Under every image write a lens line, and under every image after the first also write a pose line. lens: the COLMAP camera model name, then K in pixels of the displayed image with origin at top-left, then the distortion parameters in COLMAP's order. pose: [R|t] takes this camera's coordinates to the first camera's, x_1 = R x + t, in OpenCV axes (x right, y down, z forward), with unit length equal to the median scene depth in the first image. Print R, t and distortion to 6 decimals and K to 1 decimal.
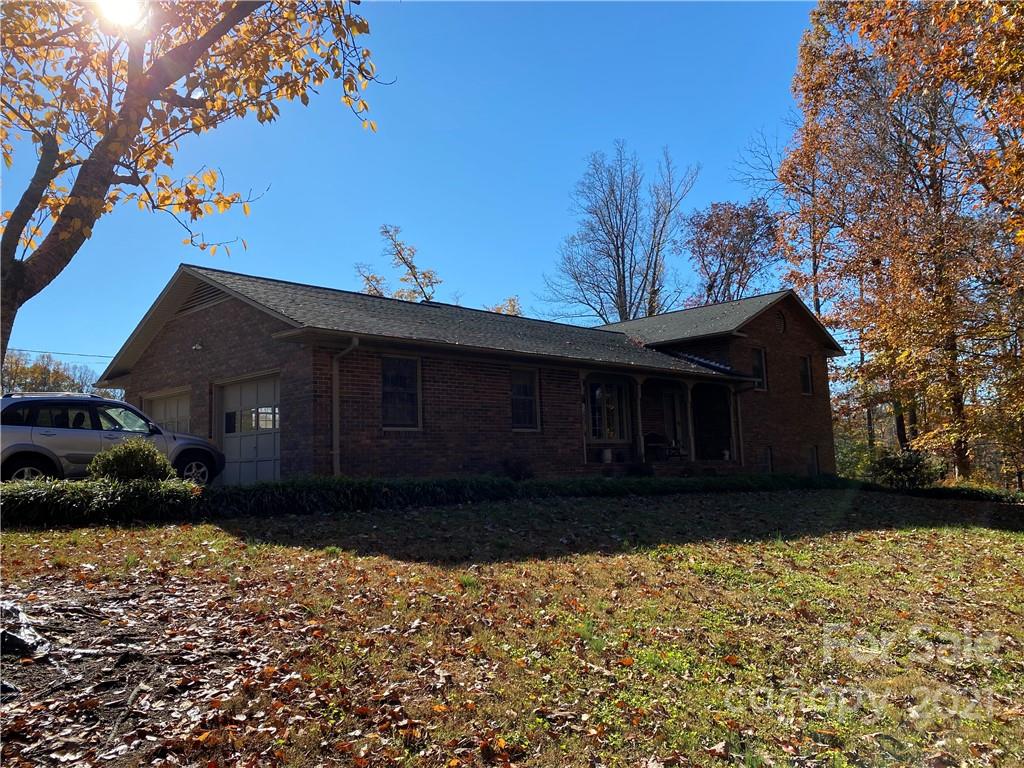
lens RADIAL K [[779.3, 0, 489.4], [0, 779.3, 386.4], [0, 0, 1]] dist [0.106229, -0.137187]
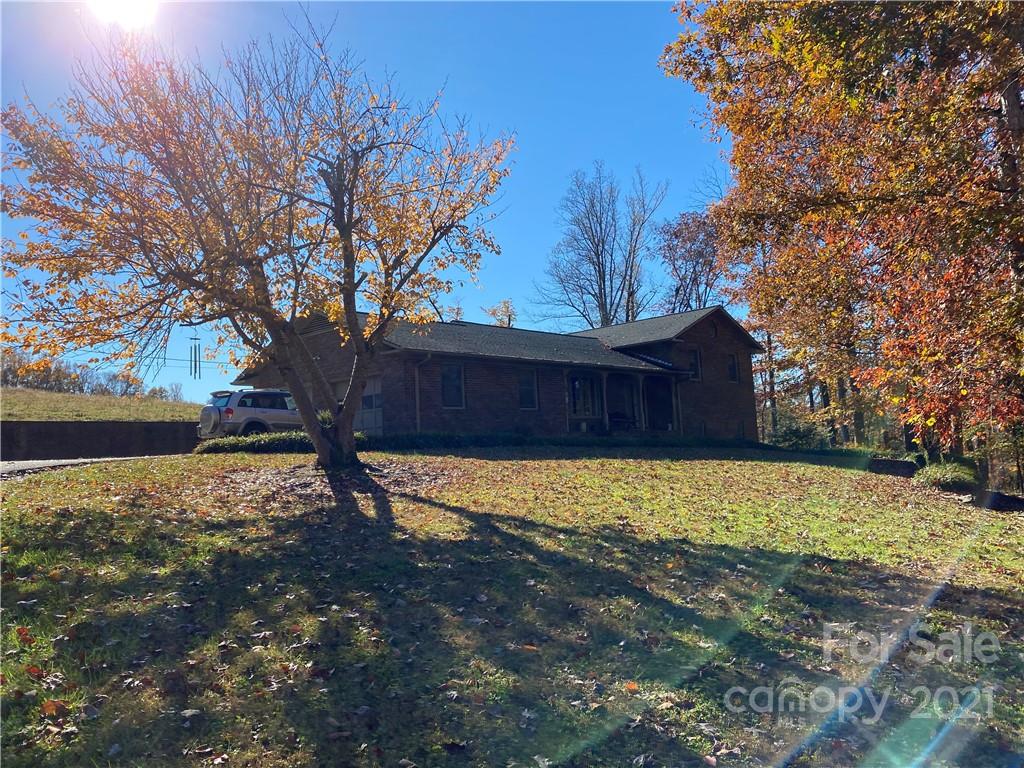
lens RADIAL K [[785.9, 0, 522.1], [0, 785.9, 398.7], [0, 0, 1]] dist [0.032936, -0.019113]
pose [[0.998308, -0.015366, 0.056088, -0.013595], [0.013861, 0.999536, 0.027116, -0.001545], [-0.056479, -0.026293, 0.998058, -0.139161]]
